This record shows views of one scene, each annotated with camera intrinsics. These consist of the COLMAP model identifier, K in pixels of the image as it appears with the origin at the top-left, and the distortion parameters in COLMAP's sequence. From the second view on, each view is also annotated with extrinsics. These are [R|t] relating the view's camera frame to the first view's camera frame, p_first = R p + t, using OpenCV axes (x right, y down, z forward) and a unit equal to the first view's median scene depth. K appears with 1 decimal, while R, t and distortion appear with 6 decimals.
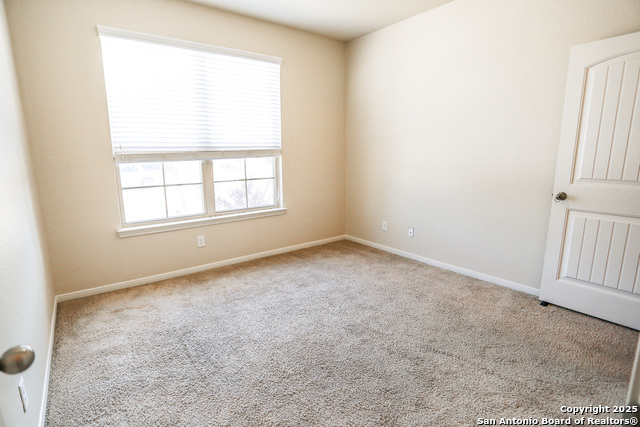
lens RADIAL K [[322.2, 0, 320.1], [0, 322.2, 216.1], [0, 0, 1]] dist [-0.074295, 0.037999]
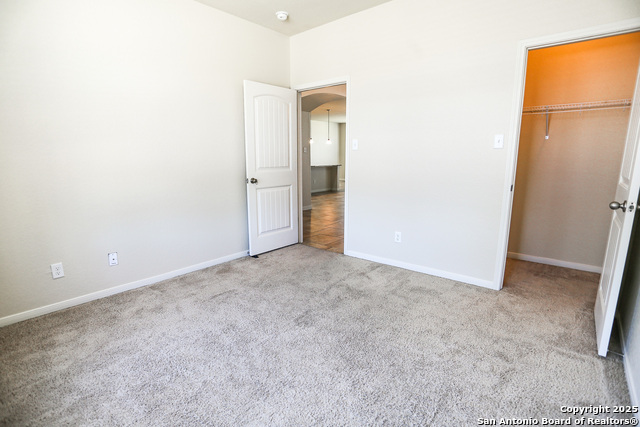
lens RADIAL K [[322.2, 0, 320.1], [0, 322.2, 216.1], [0, 0, 1]] dist [-0.074295, 0.037999]
pose [[-0.203100, -0.186048, 0.961320, -0.741187], [0.185832, 0.956615, 0.224398, -0.177702], [-0.961362, 0.224219, -0.159715, 0.927515]]
